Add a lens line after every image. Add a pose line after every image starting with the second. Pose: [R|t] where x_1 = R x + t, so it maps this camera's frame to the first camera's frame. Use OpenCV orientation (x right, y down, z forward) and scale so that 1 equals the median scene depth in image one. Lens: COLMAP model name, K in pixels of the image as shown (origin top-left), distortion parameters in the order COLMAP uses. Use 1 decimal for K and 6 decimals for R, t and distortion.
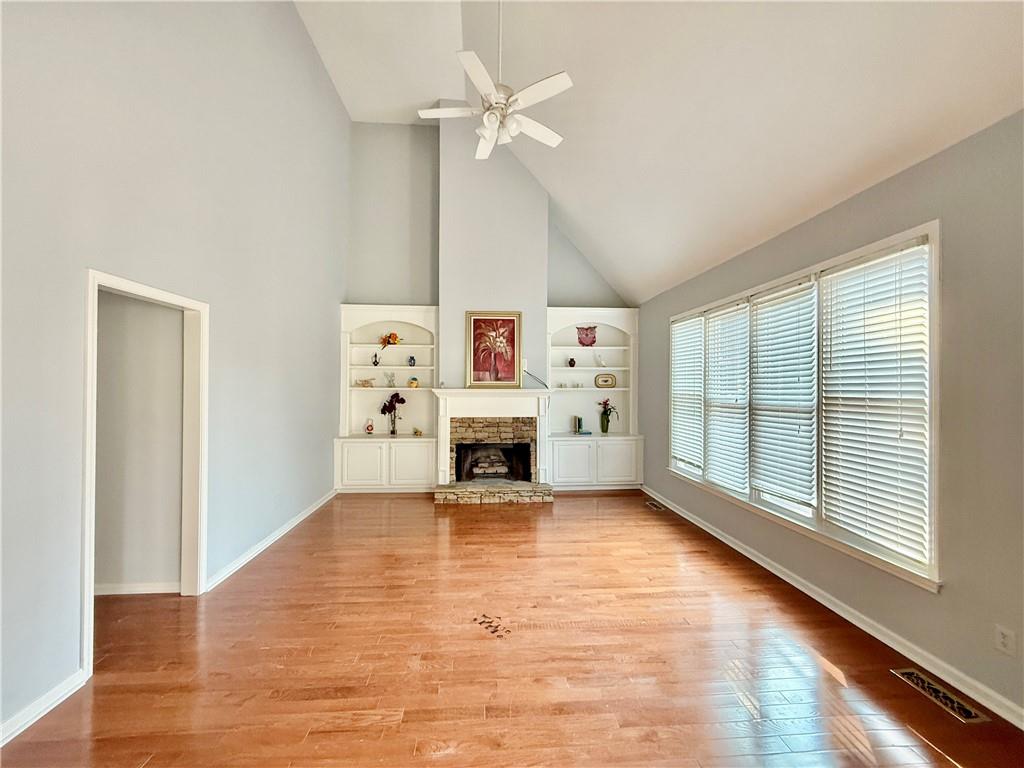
lens RADIAL K [[409.1, 0, 508.1], [0, 409.1, 385.4], [0, 0, 1]] dist [0.000830, -0.000003]
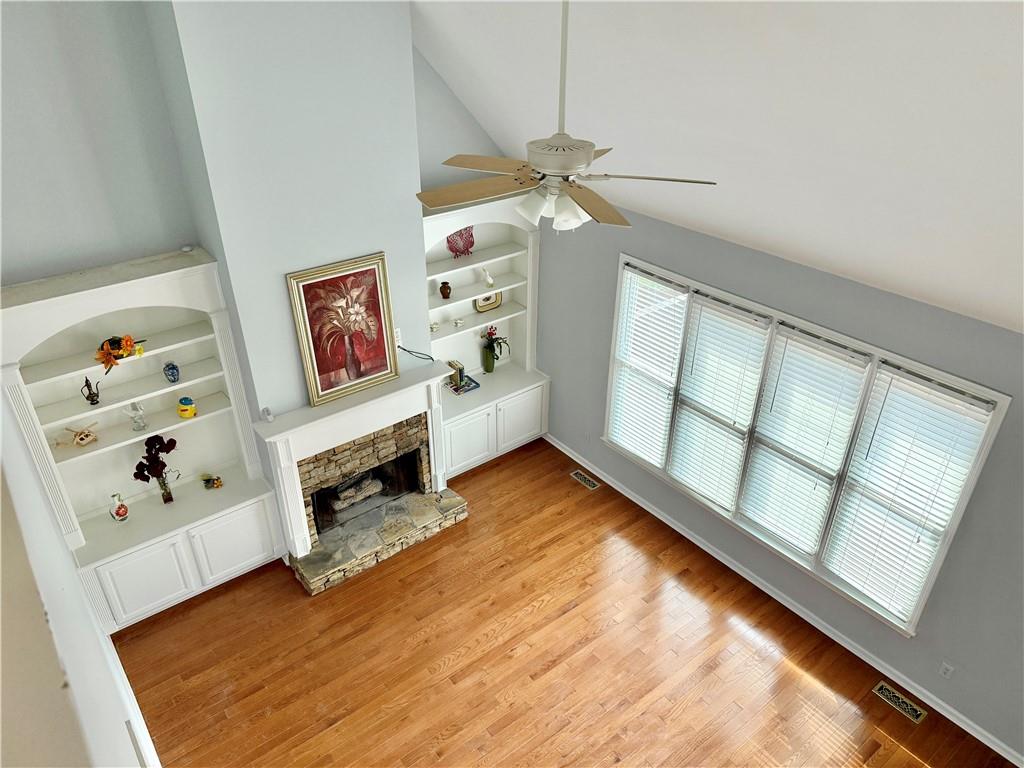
lens RADIAL K [[711.3, 0, 510.7], [0, 711.3, 389.8], [0, 0, 1]] dist [0.141528, -0.275434]
pose [[0.826471, -0.291063, 0.481900, -0.343042], [-0.002331, 0.854205, 0.519931, -0.522314], [-0.562974, -0.430831, 0.705297, 0.157095]]
